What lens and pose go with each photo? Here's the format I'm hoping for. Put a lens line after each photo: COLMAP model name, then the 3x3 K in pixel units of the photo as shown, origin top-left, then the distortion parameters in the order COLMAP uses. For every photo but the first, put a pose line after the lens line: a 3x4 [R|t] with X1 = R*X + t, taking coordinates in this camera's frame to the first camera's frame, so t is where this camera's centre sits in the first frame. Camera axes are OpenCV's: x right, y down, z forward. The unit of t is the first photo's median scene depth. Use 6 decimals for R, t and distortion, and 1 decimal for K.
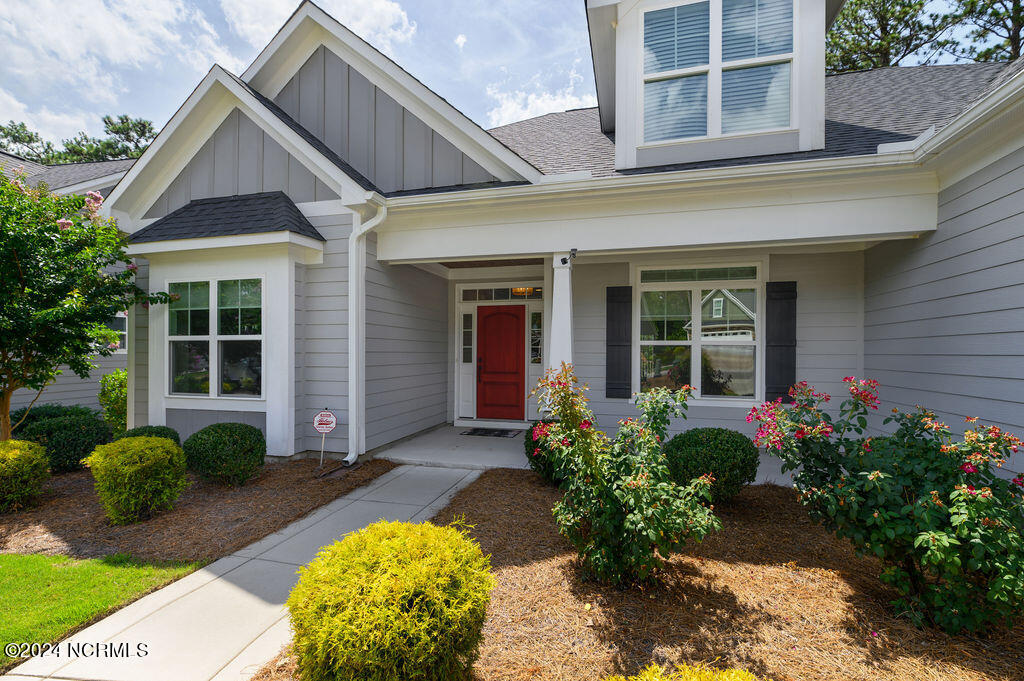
lens RADIAL K [[428.7, 0, 520.7], [0, 428.7, 350.7], [0, 0, 1]] dist [0.000389, -0.000088]
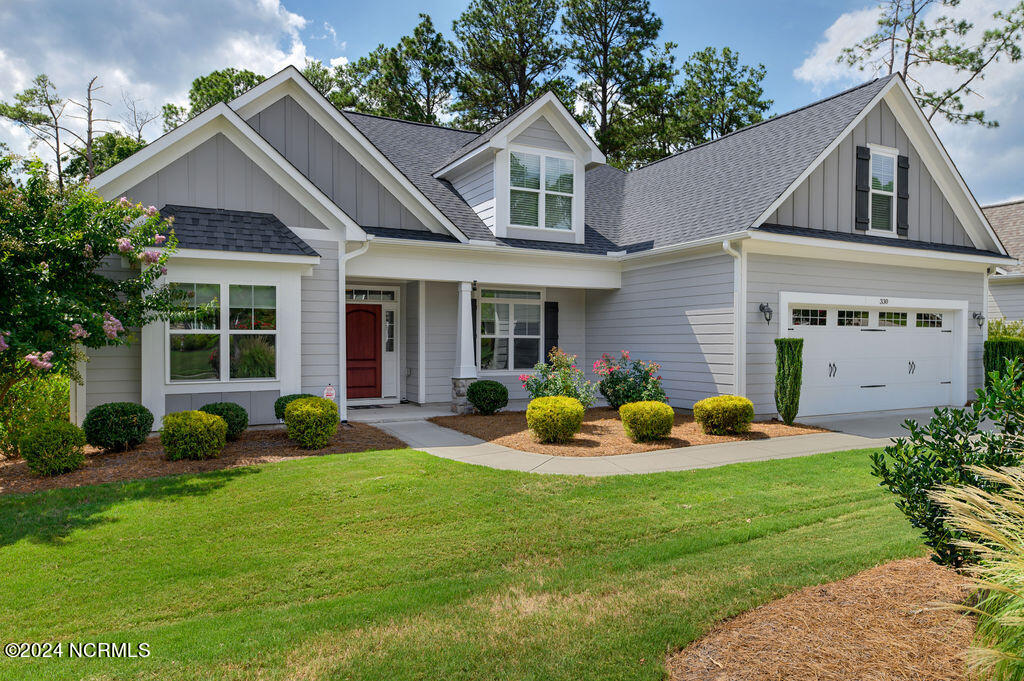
lens RADIAL K [[656.5, 0, 514.6], [0, 656.5, 343.7], [0, 0, 1]] dist [0.001180, 0.001015]
pose [[0.740526, -0.003736, 0.672017, -1.348842], [-0.002683, 0.999960, 0.008515, -0.014120], [-0.672023, -0.008108, 0.740486, -0.907796]]
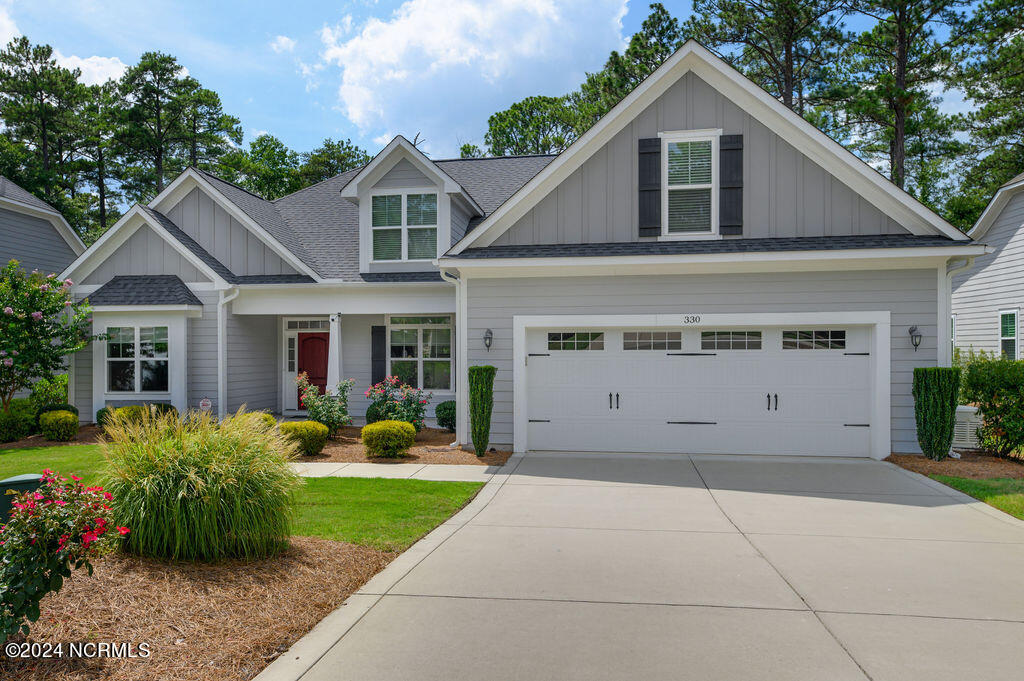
lens RADIAL K [[737.8, 0, 508.7], [0, 737.8, 340.2], [0, 0, 1]] dist [0.005094, 0.002630]
pose [[0.995353, -0.004396, 0.096197, 0.515408], [0.005280, 0.999946, -0.008937, -0.073570], [-0.096153, 0.009403, 0.995322, -2.176986]]
